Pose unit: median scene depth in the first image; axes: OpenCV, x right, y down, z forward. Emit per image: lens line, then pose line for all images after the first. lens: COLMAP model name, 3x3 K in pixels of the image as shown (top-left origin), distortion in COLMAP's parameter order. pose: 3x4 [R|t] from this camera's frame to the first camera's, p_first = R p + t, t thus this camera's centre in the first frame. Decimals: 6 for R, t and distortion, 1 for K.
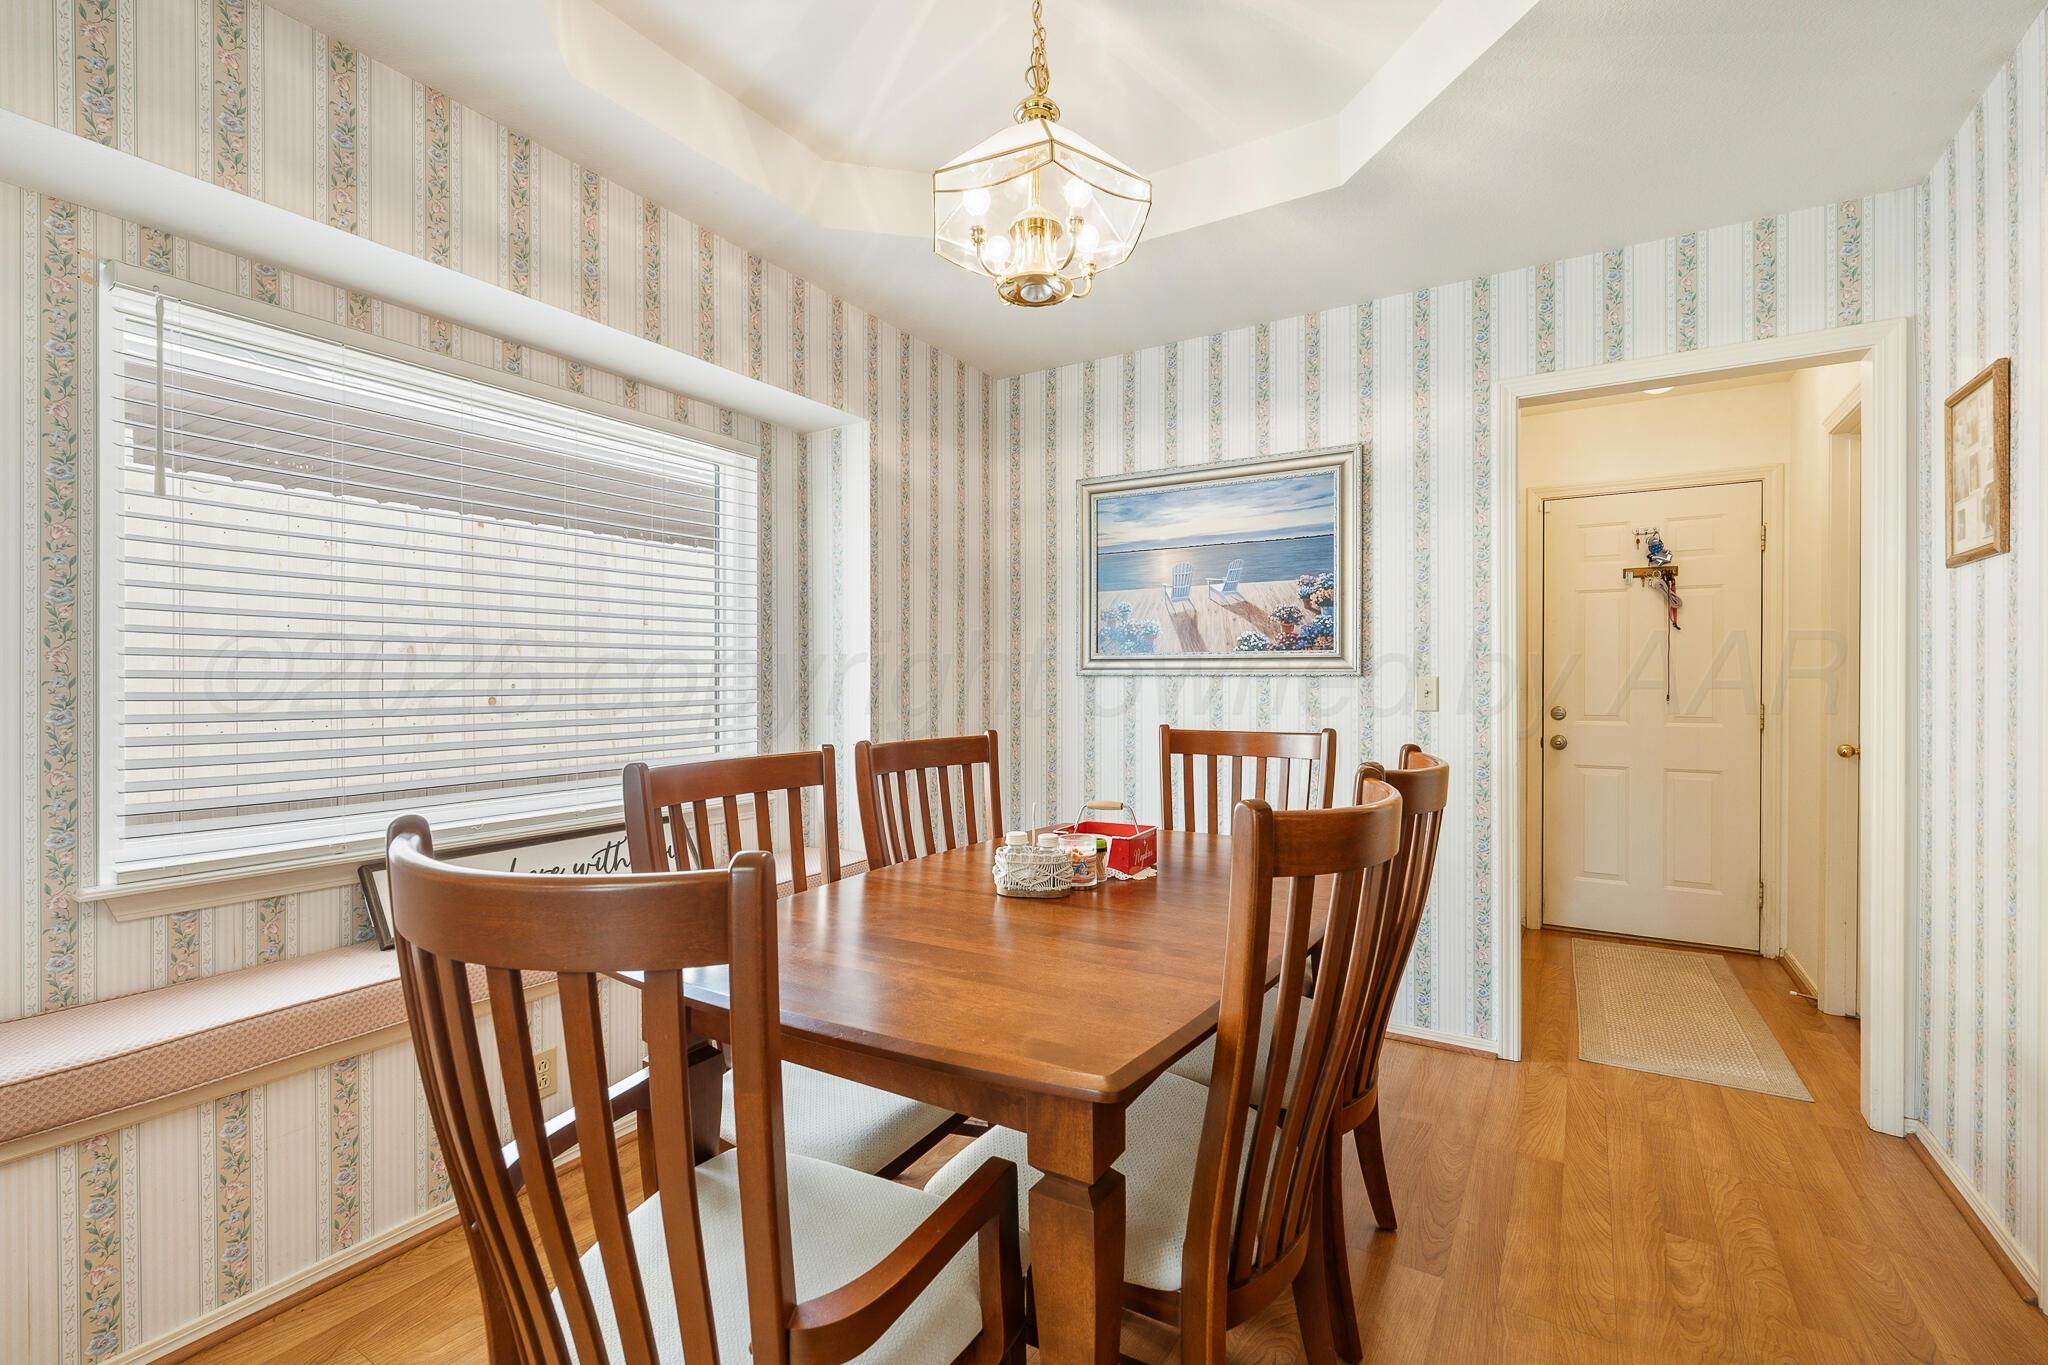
lens RADIAL K [[904.3, 0, 1024.3], [0, 904.3, 685.7], [0, 0, 1]] dist [-0.000442, 0.000412]
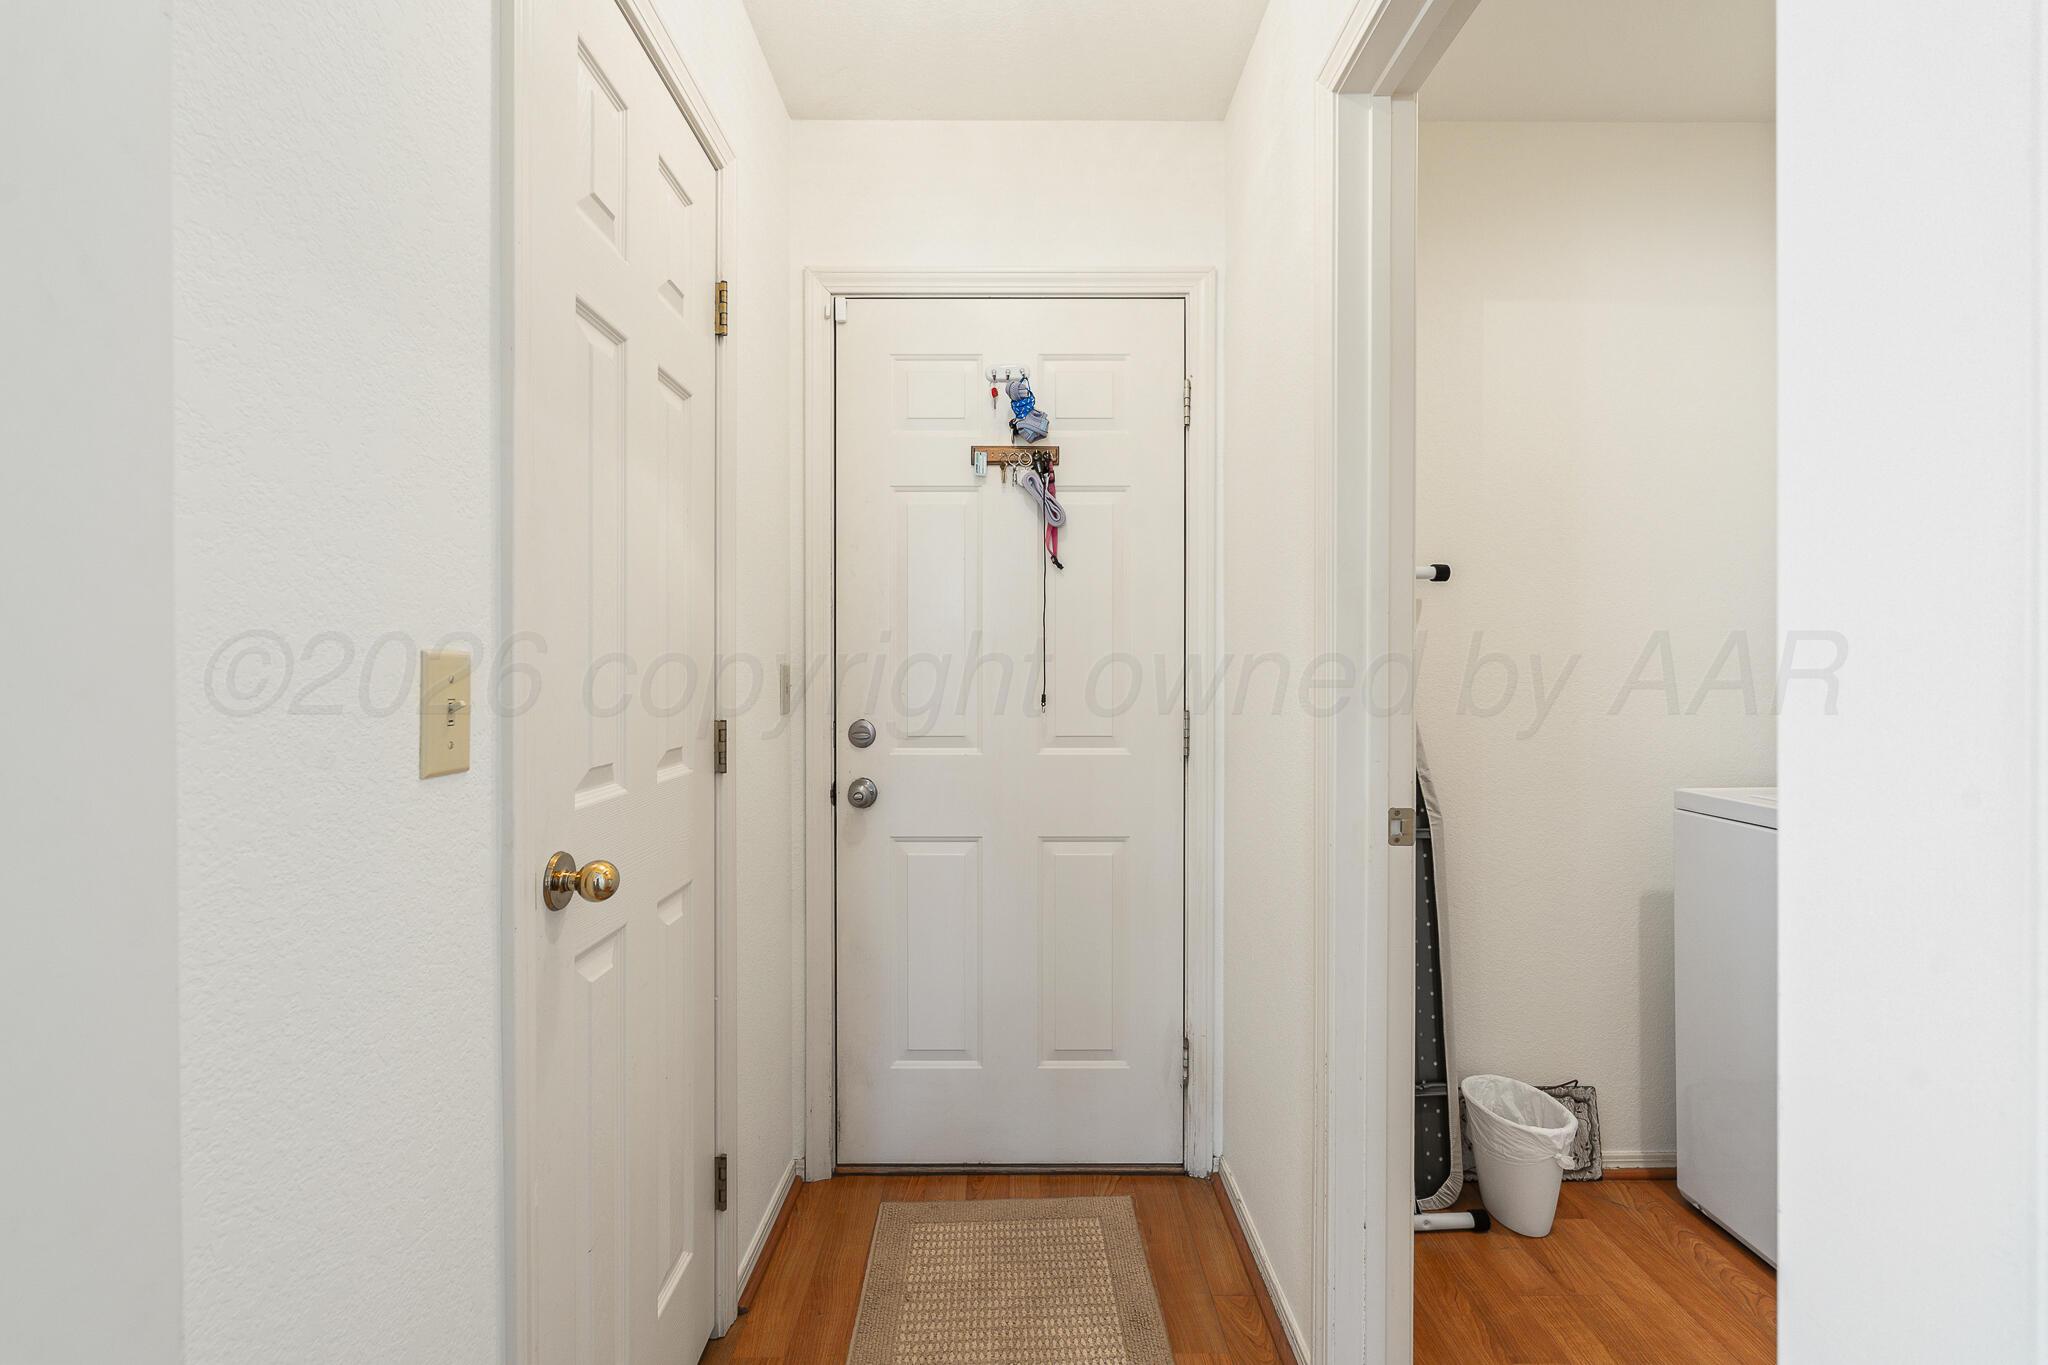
lens RADIAL K [[904.3, 0, 1024.3], [0, 904.3, 685.7], [0, 0, 1]] dist [-0.000442, 0.000412]
pose [[0.848076, -0.007705, 0.529819, 0.479150], [0.003979, 0.999959, 0.008174, 0.000844], [-0.529860, -0.004824, 0.848071, 0.634637]]
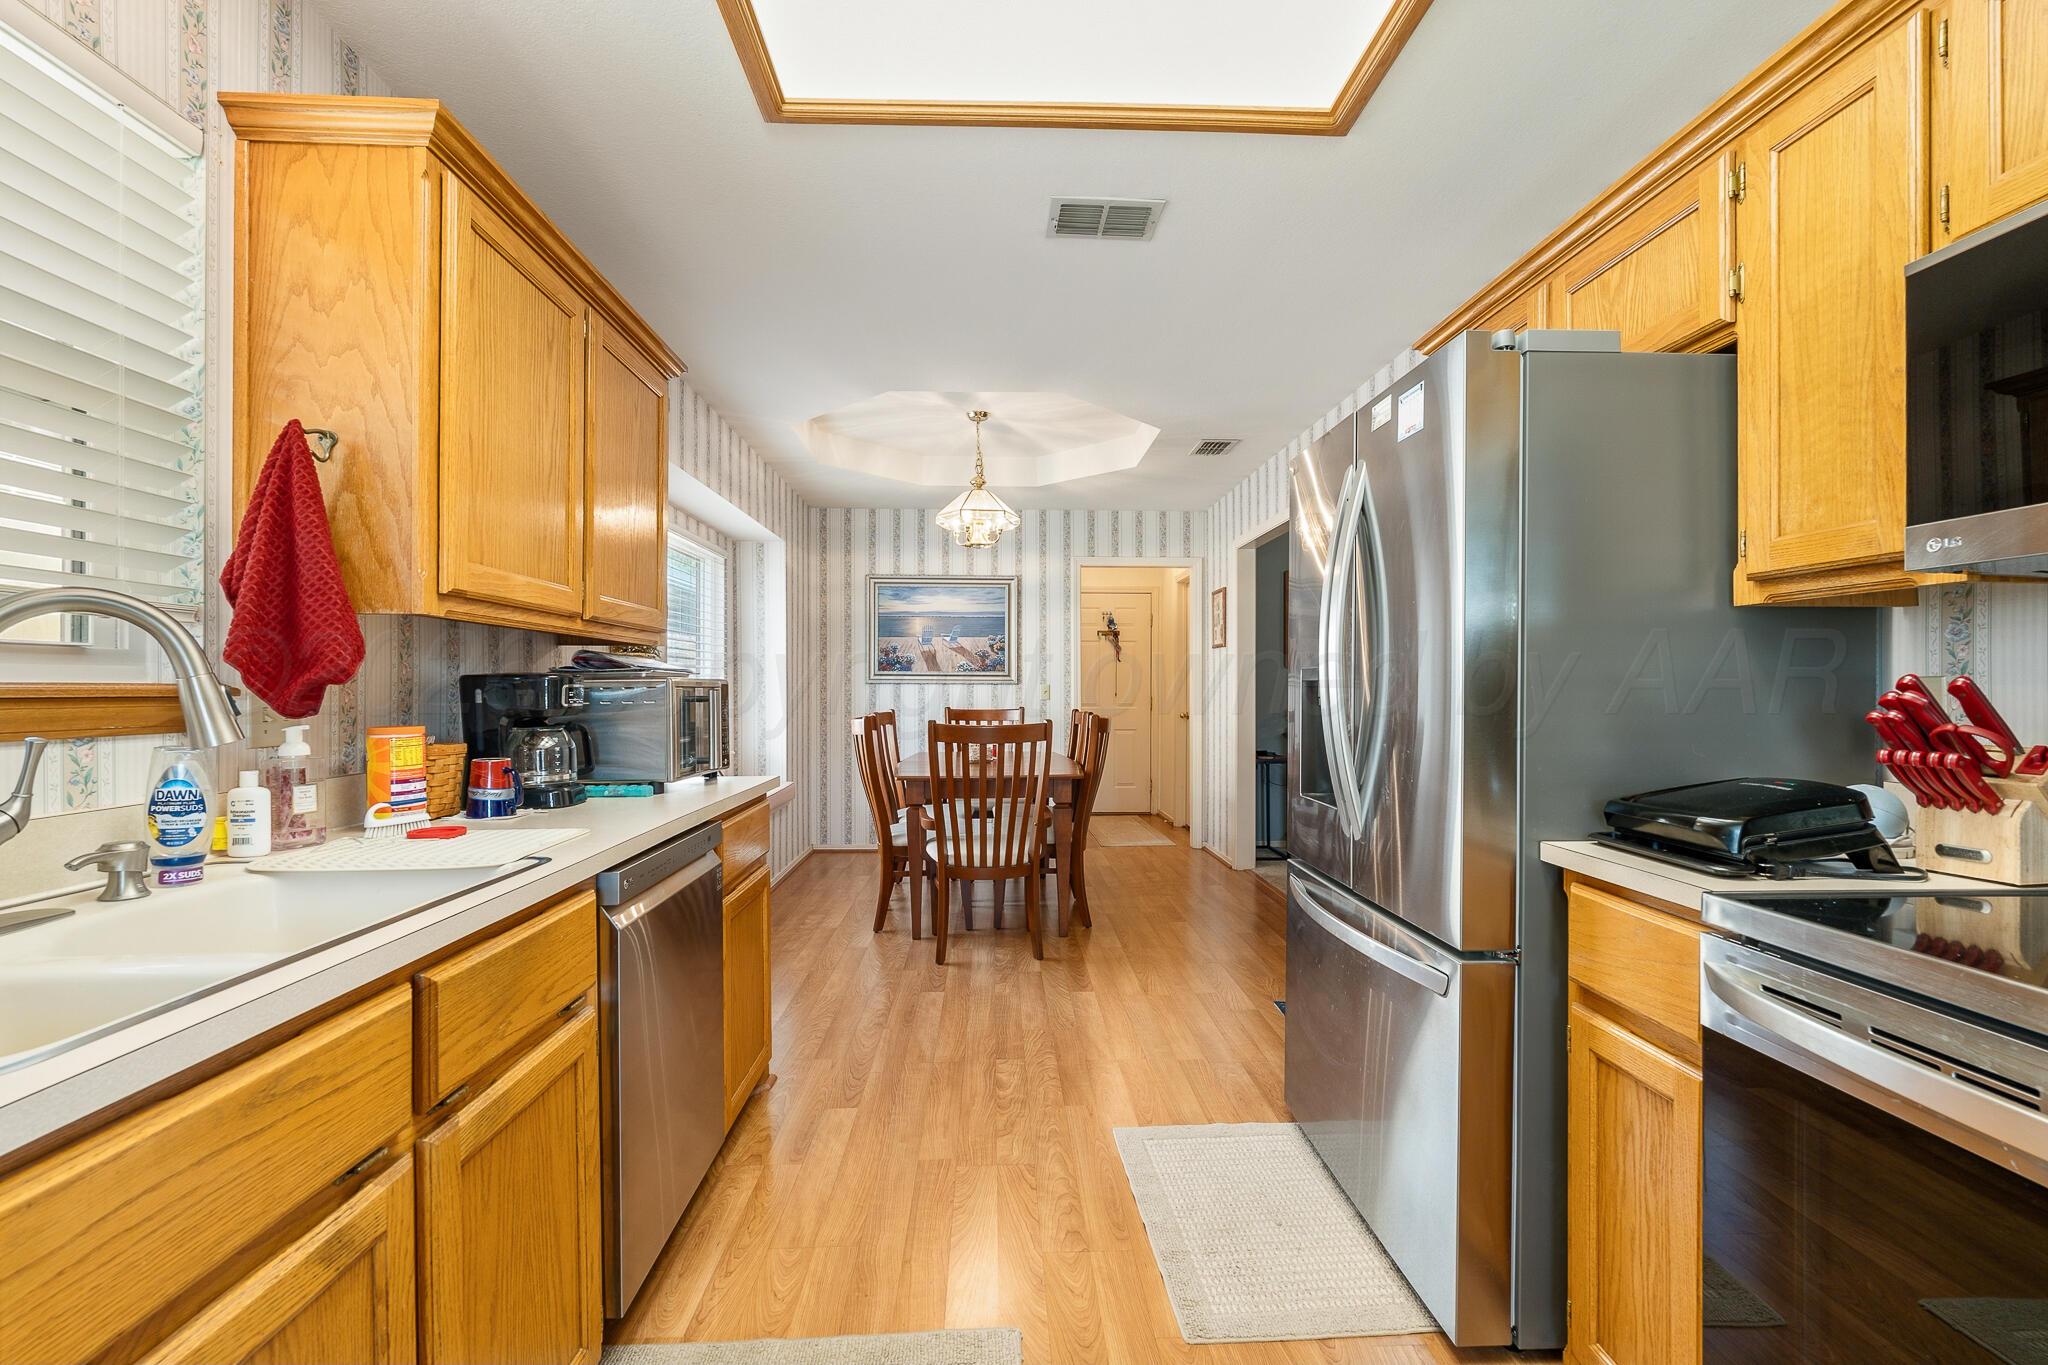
lens RADIAL K [[904.3, 0, 1024.3], [0, 904.3, 685.7], [0, 0, 1]] dist [-0.000442, 0.000412]
pose [[0.830786, 0.001031, 0.556591, -0.678561], [0.002309, 0.999983, -0.005299, 0.003981], [-0.556587, 0.005688, 0.830770, -0.665021]]
